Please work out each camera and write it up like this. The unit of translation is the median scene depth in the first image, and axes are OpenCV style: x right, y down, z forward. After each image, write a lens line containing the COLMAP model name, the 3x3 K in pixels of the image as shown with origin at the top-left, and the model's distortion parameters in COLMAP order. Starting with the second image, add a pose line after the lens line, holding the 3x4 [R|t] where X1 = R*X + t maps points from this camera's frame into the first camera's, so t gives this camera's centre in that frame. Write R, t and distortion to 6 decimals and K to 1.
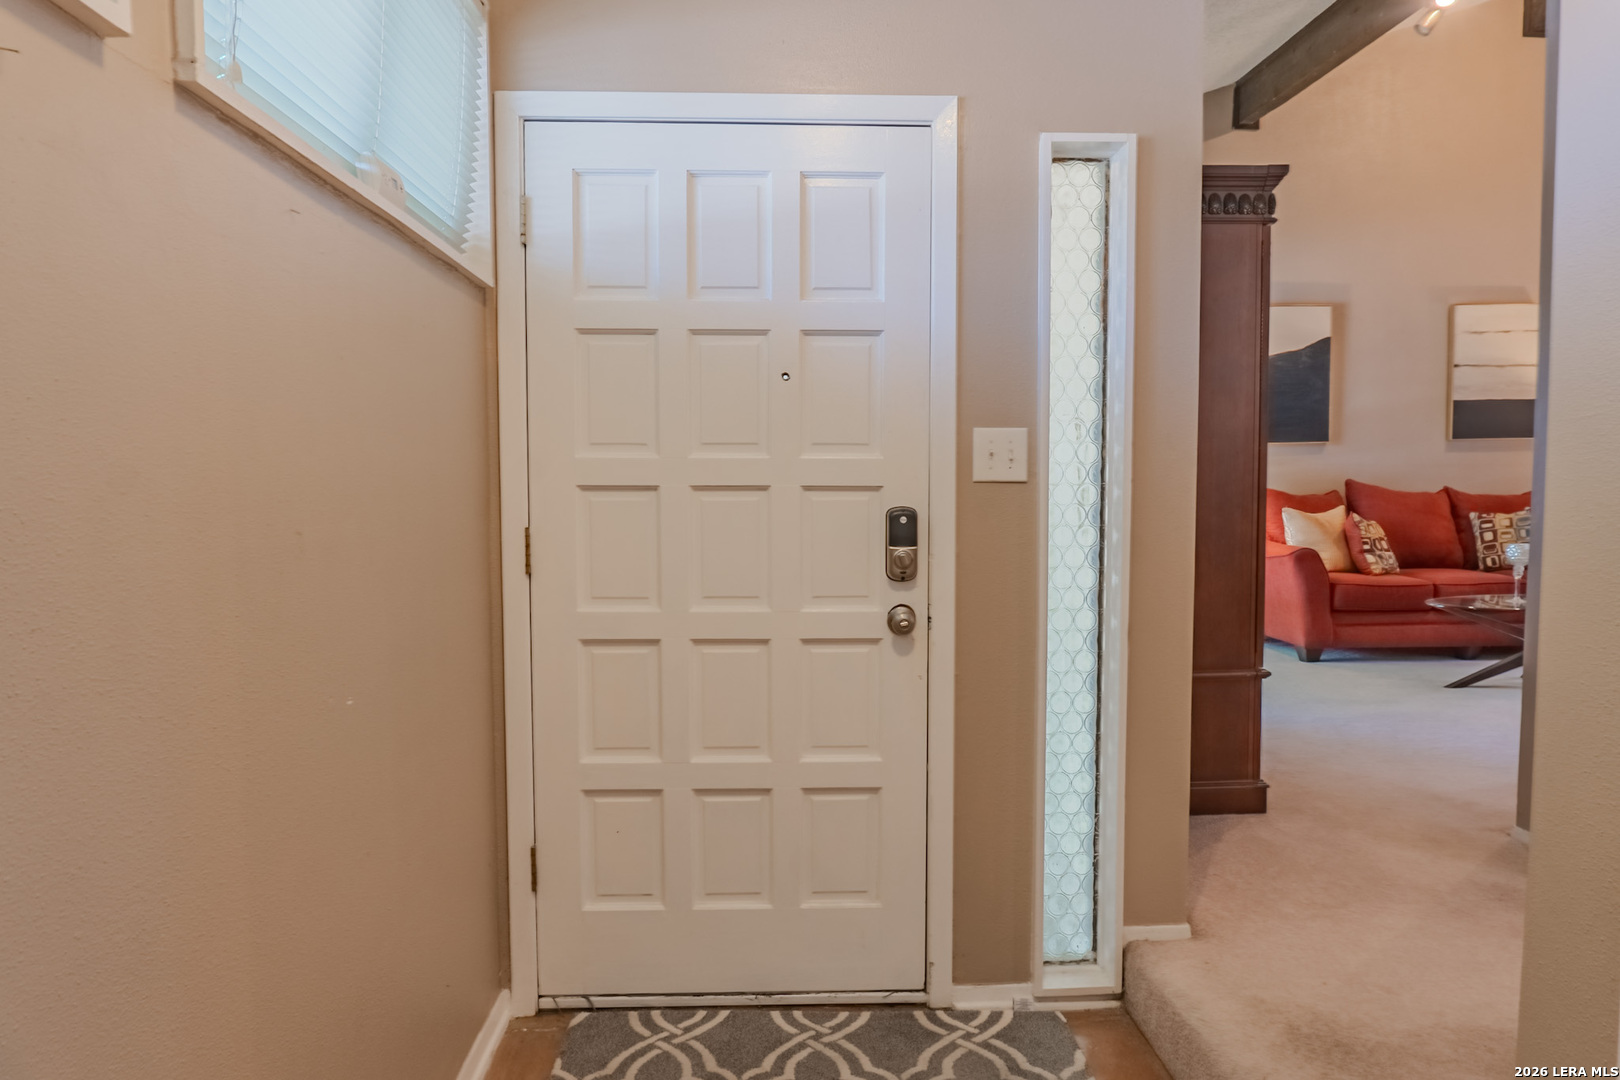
lens RADIAL K [[1105.7, 0, 817.4], [0, 1105.7, 550.5], [0, 0, 1]] dist [-0.013549, -0.001872]
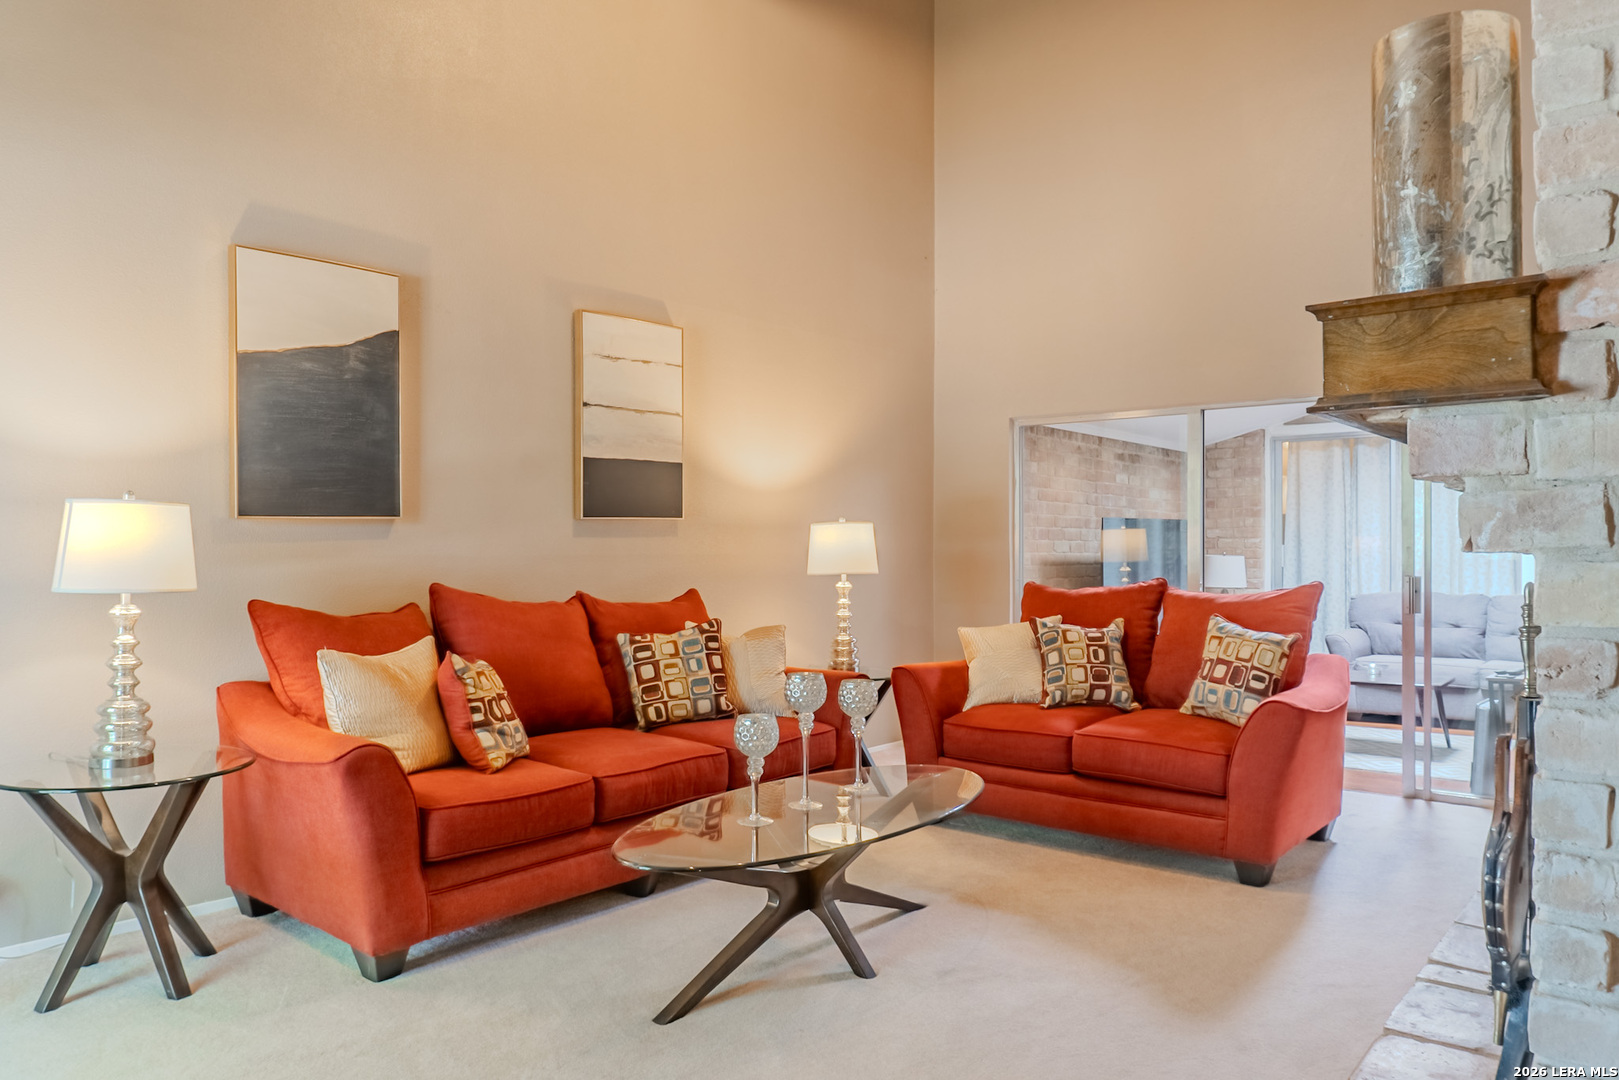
lens RADIAL K [[1105.0, 0, 816.9], [0, 1105.0, 550.5], [0, 0, 1]] dist [-0.013549, -0.001872]
pose [[0.682984, 0.000390, 0.730433, 0.211133], [0.039905, 0.998486, -0.037846, -0.055237], [-0.729343, 0.054997, 0.681934, 0.490912]]
